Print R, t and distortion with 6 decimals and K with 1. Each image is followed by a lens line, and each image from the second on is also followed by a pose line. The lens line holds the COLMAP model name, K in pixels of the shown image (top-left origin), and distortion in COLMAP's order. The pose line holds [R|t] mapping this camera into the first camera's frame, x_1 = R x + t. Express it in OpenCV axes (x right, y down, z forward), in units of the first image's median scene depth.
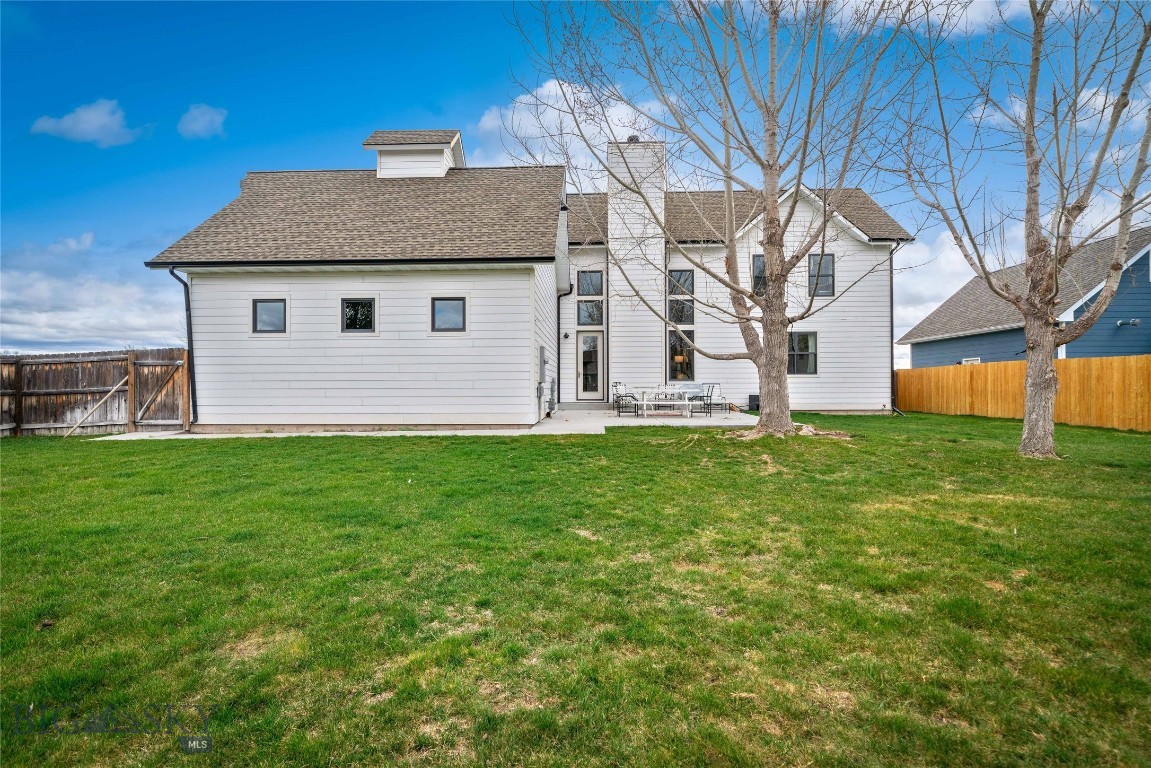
lens RADIAL K [[534.4, 0, 577.7], [0, 534.4, 385.0], [0, 0, 1]] dist [0.000207, 0.000020]
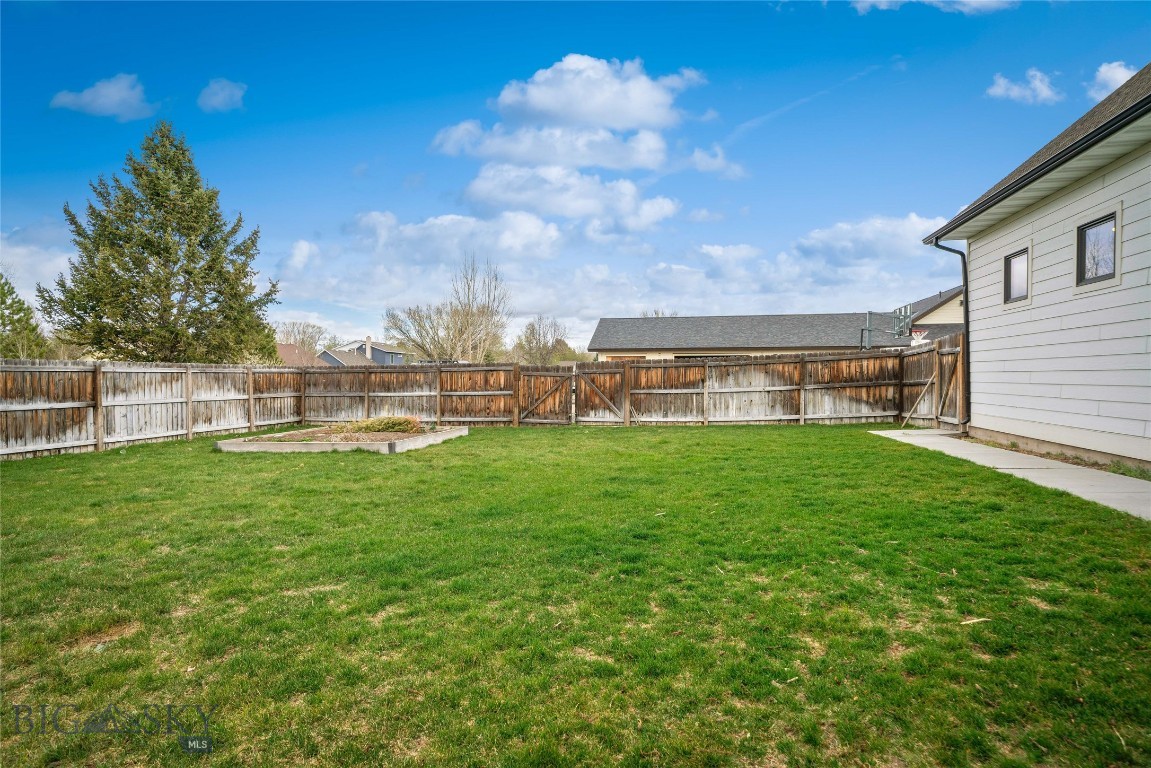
lens RADIAL K [[614.4, 0, 574.6], [0, 614.4, 382.9], [0, 0, 1]] dist [-0.004876, -0.000817]
pose [[-0.170898, 0.016671, -0.985148, 0.289999], [0.013158, 0.999806, 0.014637, -0.012833], [0.985201, -0.010462, -0.171084, 0.573978]]
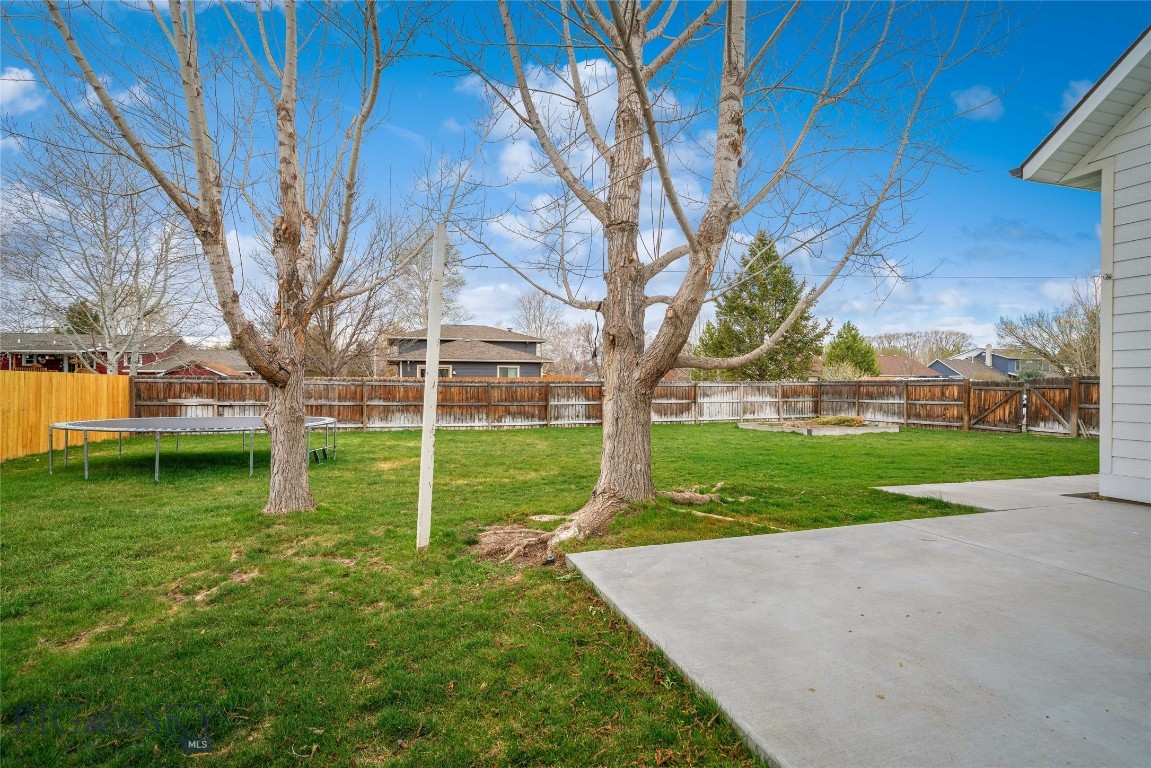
lens RADIAL K [[535.2, 0, 573.8], [0, 535.2, 384.7], [0, 0, 1]] dist [0.000123, 0.000131]
pose [[-0.934106, 0.008116, -0.356905, 0.443845], [0.010245, 0.999939, -0.004075, -0.025022], [0.356850, -0.007463, -0.934132, 1.058465]]
